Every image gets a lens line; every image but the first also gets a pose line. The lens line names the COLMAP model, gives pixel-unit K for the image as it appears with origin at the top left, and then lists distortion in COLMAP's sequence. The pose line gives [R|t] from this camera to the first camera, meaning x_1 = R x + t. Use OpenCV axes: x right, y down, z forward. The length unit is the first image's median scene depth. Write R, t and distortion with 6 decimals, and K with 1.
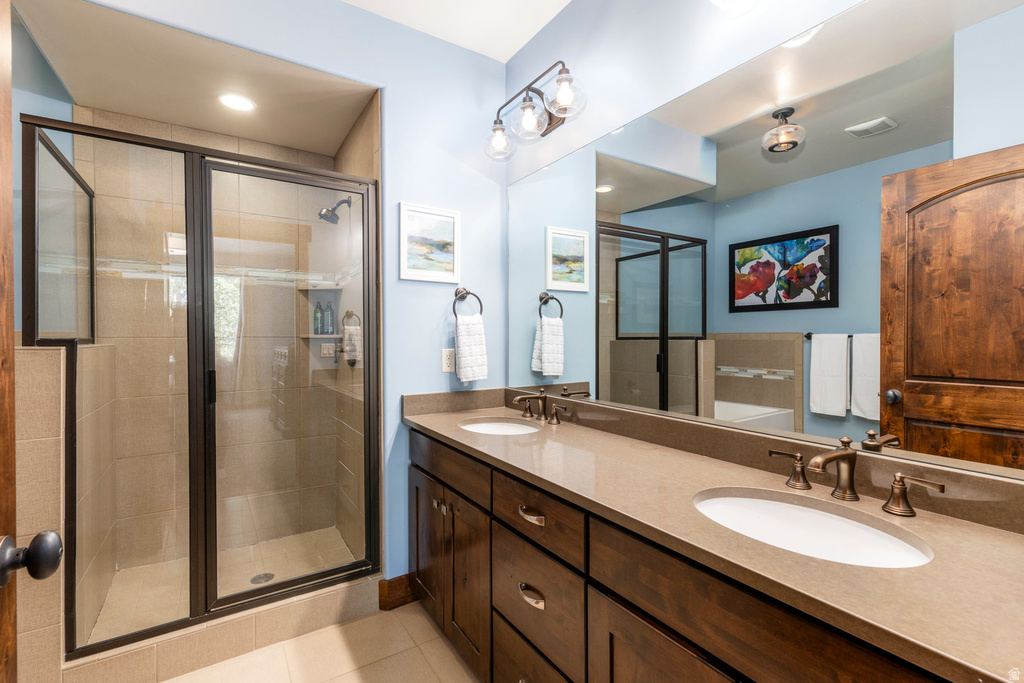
lens RADIAL K [[463.6, 0, 512.7], [0, 463.6, 339.7], [0, 0, 1]] dist [0.009929, 0.000127]
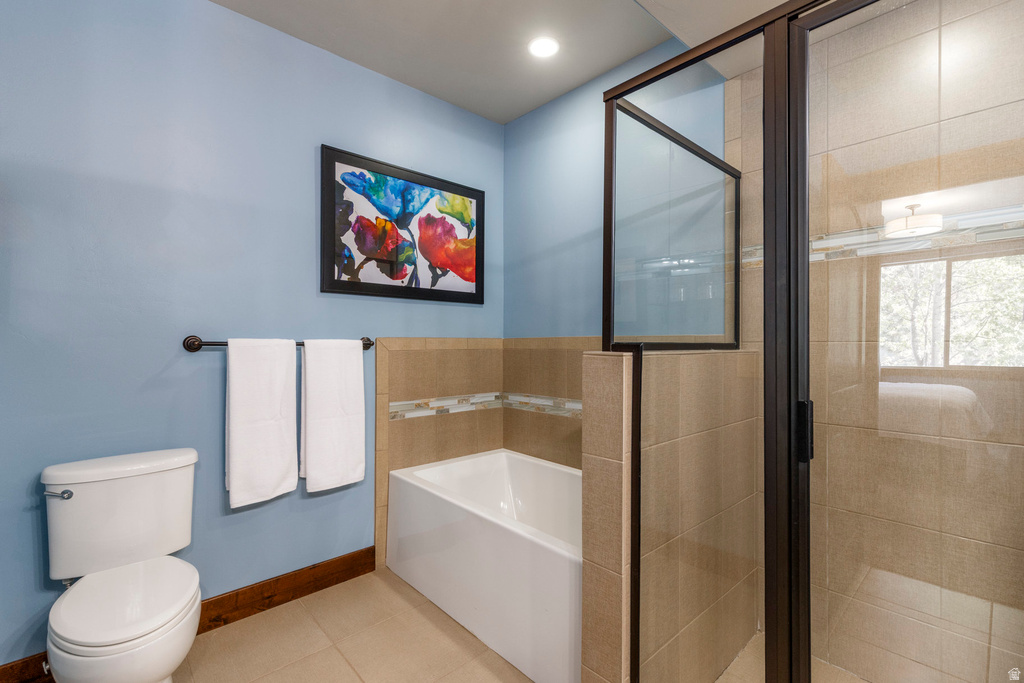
lens RADIAL K [[463.6, 0, 511.5], [0, 463.6, 342.3], [0, 0, 1]] dist [0.009929, 0.000127]
pose [[0.188548, 0.005049, -0.982051, -0.194587], [-0.006988, 0.999968, 0.003800, -0.004836], [0.982039, 0.006147, 0.188578, 0.630129]]
